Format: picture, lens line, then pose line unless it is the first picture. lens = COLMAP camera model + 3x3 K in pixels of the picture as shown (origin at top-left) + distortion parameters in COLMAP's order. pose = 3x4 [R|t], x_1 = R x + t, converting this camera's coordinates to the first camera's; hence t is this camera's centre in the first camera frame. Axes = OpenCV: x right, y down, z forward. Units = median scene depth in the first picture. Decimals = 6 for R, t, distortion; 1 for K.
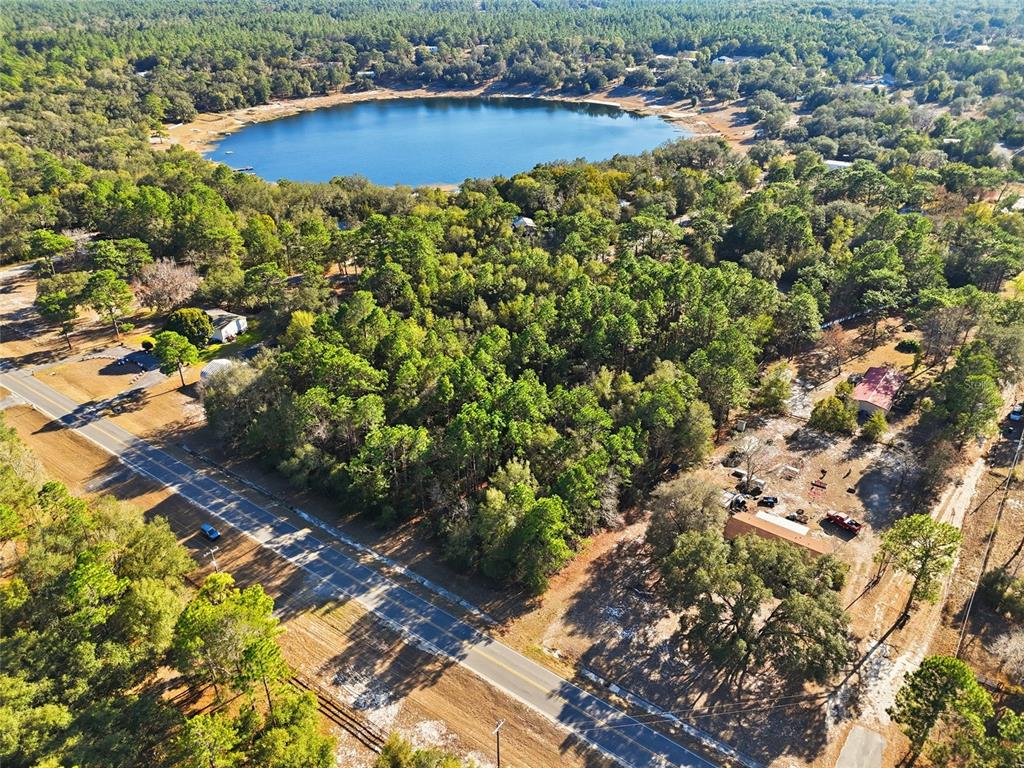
lens RADIAL K [[738.5, 0, 512.0], [0, 738.5, 384.0], [0, 0, 1]] dist [0.054956, -0.041832]
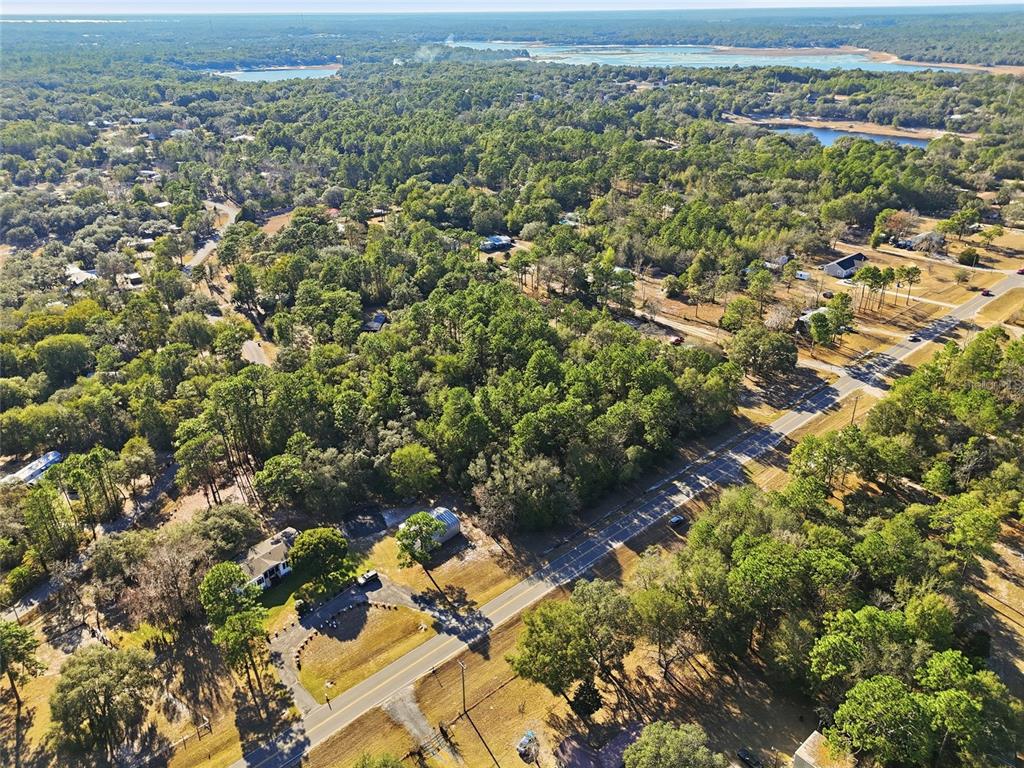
lens RADIAL K [[738.5, 0, 512.0], [0, 738.5, 384.0], [0, 0, 1]] dist [0.054956, -0.041832]
pose [[0.216626, -0.431396, 0.875769, -1.201670], [0.489553, 0.824129, 0.284865, -0.420836], [-0.844637, 0.367026, 0.389719, 0.484093]]
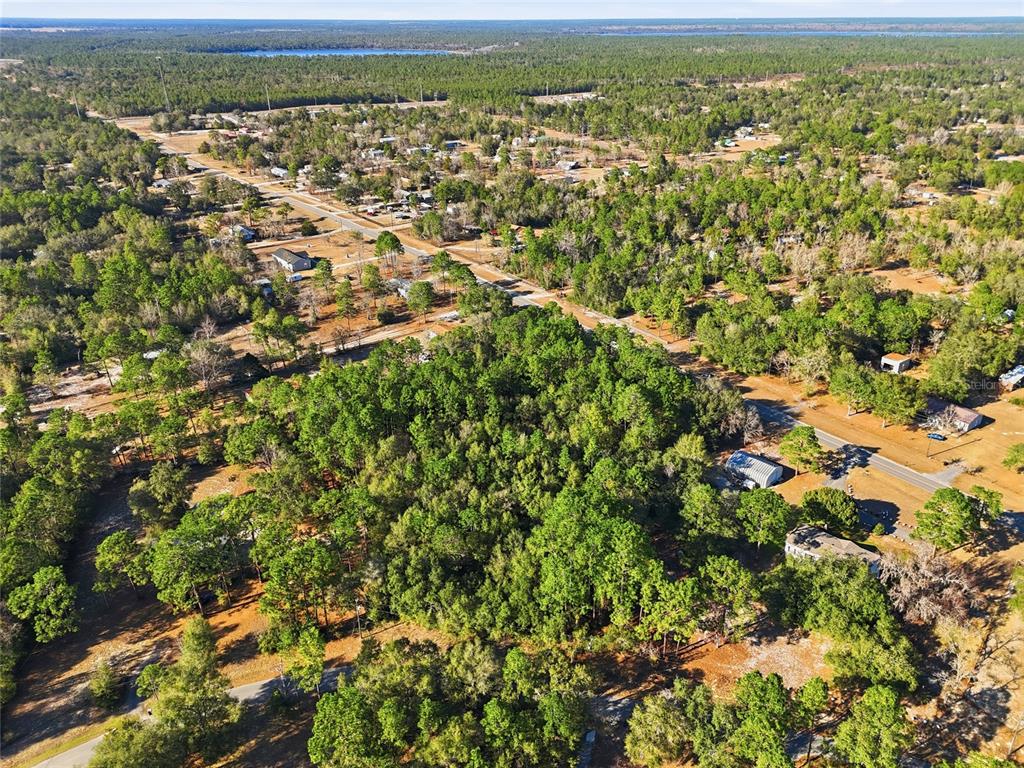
lens RADIAL K [[738.5, 0, 512.0], [0, 738.5, 384.0], [0, 0, 1]] dist [0.054956, -0.041832]
pose [[-0.959478, -0.114107, 0.257645, -0.317557], [0.148581, 0.572029, 0.806664, -1.125279], [-0.239426, 0.812258, -0.531895, 1.691511]]
